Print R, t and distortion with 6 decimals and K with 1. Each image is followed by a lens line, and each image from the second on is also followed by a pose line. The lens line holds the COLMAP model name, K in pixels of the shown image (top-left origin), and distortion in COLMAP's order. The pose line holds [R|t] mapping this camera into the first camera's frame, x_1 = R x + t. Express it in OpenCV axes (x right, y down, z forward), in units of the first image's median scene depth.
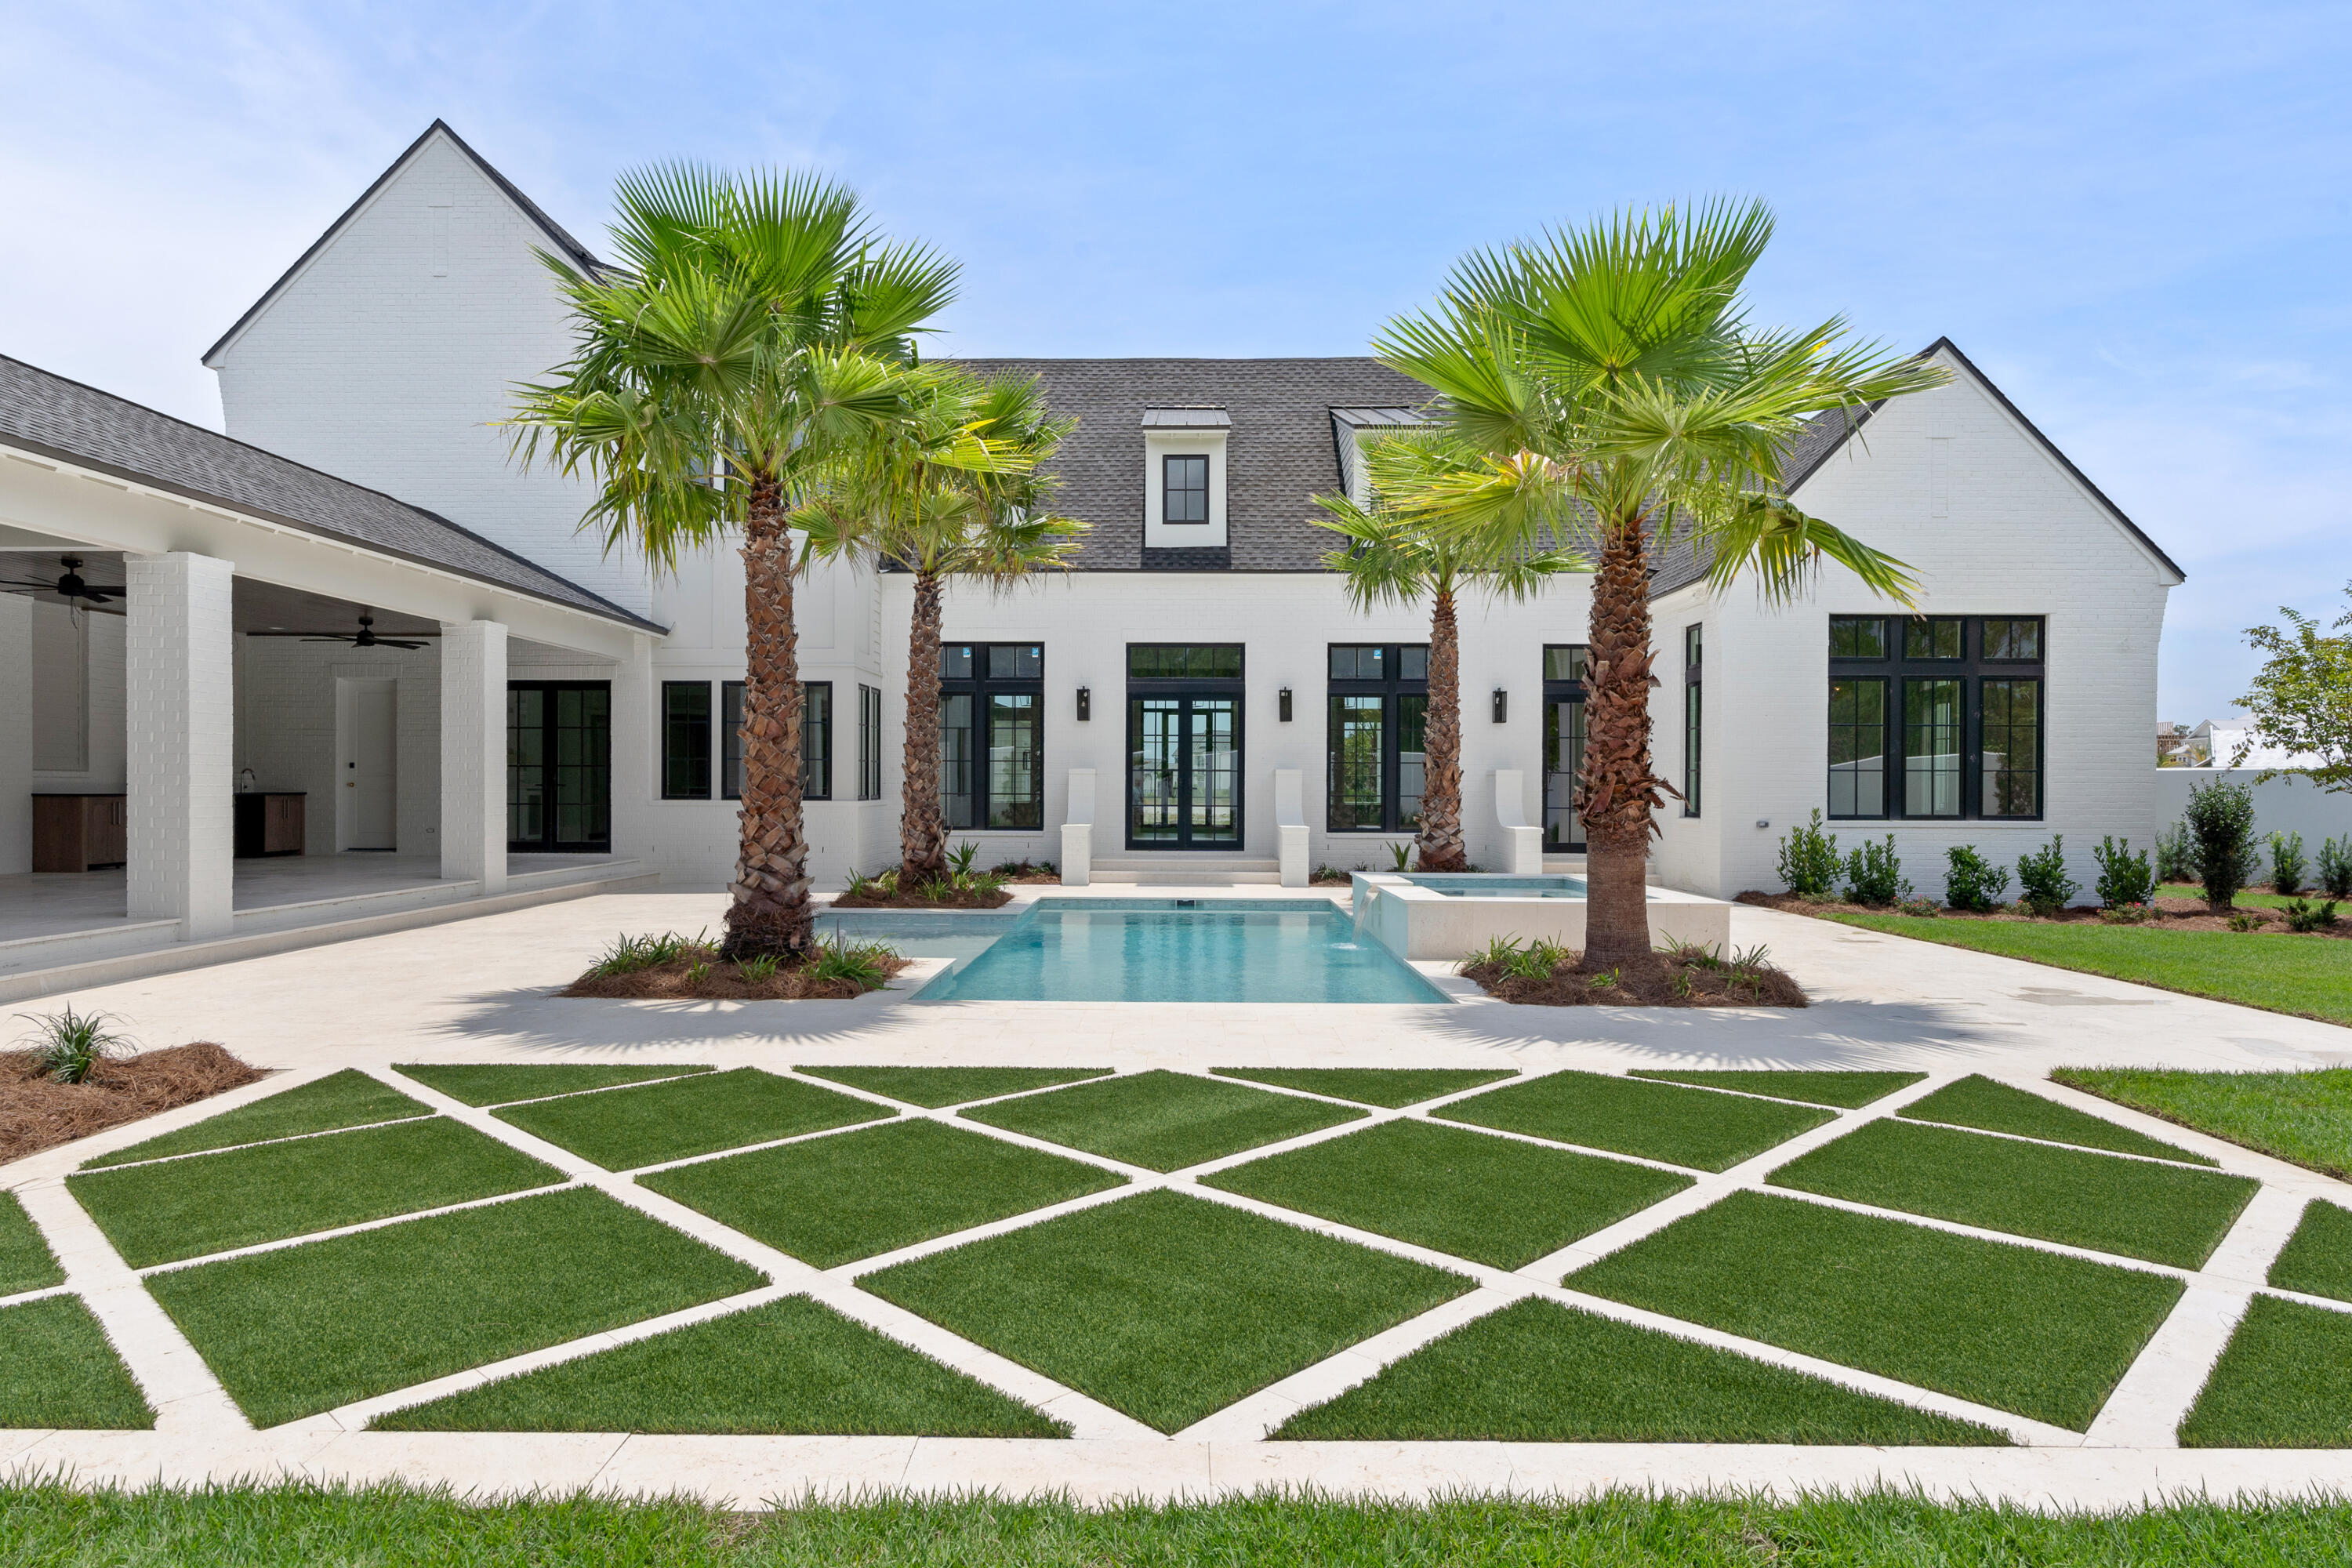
lens RADIAL K [[1415.3, 0, 1172.8], [0, 1415.3, 793.2], [0, 0, 1]] dist [-0.002557, 0.003381]
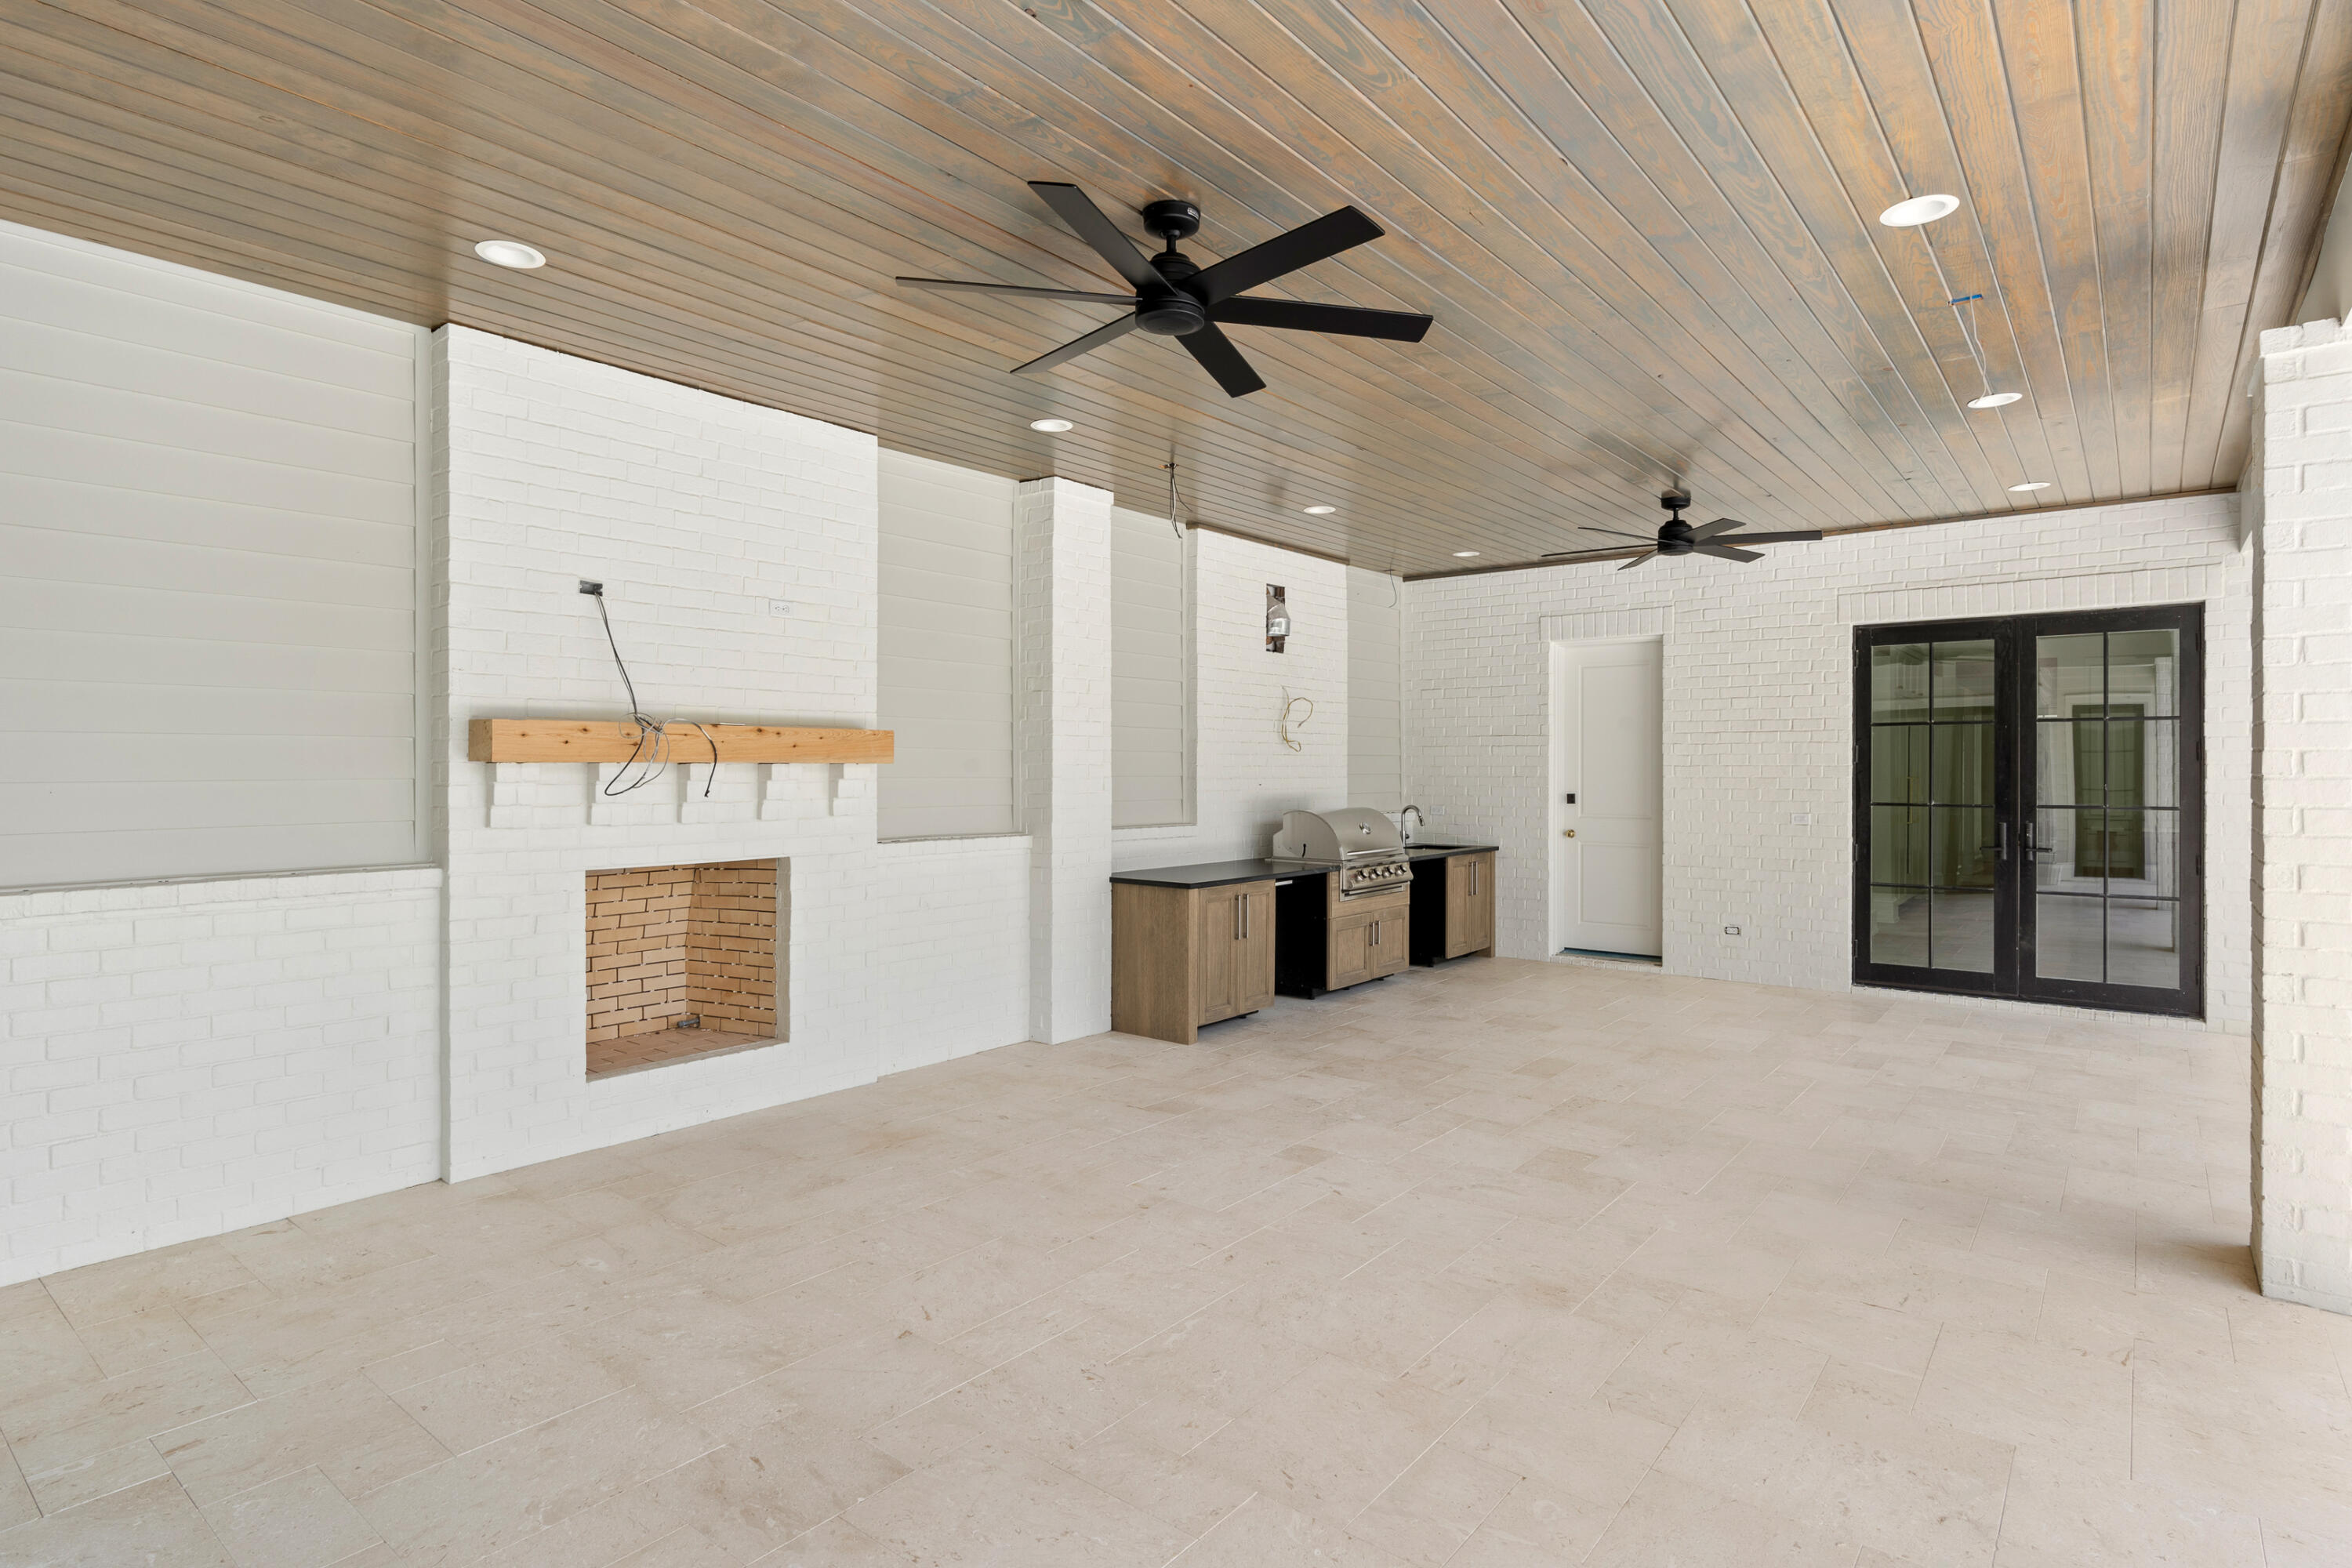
lens RADIAL K [[1226.8, 0, 1179.3], [0, 1226.8, 774.9], [0, 0, 1]] dist [0.006539, 0.001613]
pose [[0.791335, -0.001497, -0.611381, -0.497333], [0.000535, 0.999998, -0.001756, -0.034583], [0.611383, 0.001062, 0.791334, 0.640641]]
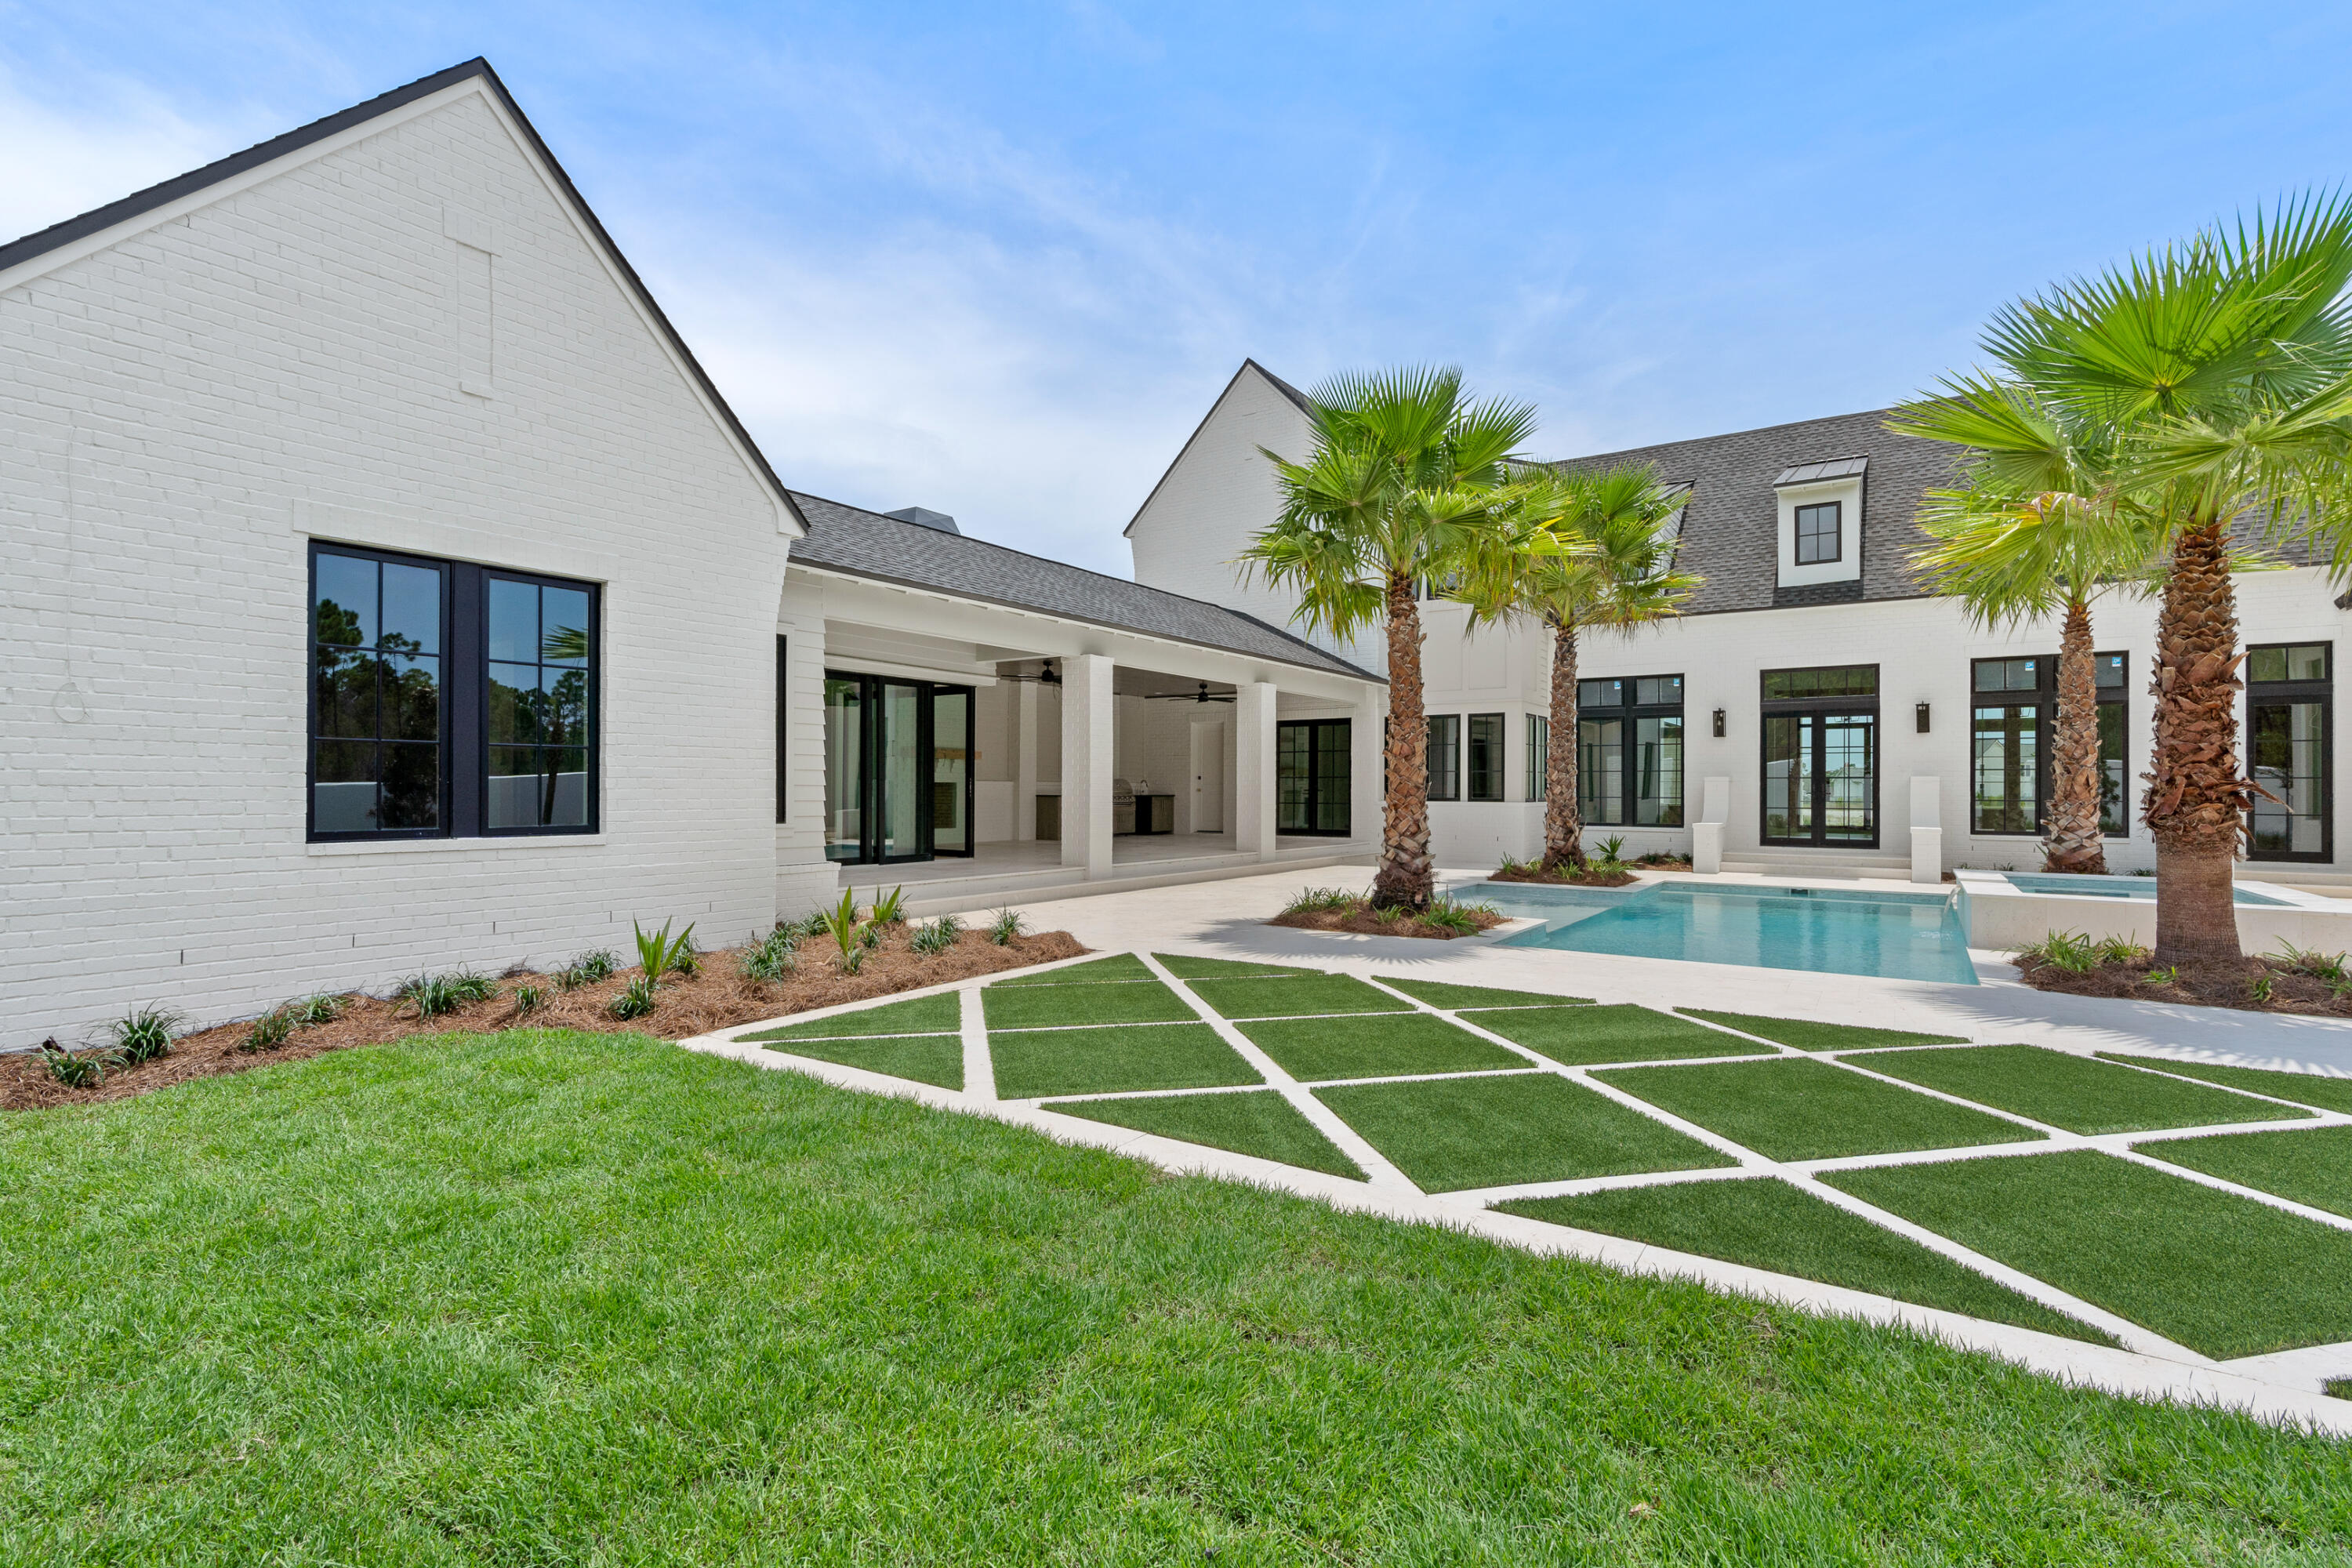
lens RADIAL K [[1090.3, 0, 1173.9], [0, 1090.3, 784.3], [0, 0, 1]] dist [-0.002691, 0.000746]
pose [[0.833436, -0.003126, -0.552608, 0.080922], [-0.003950, 0.999925, -0.011615, 0.001963], [0.552602, 0.011863, 0.833361, -0.033040]]
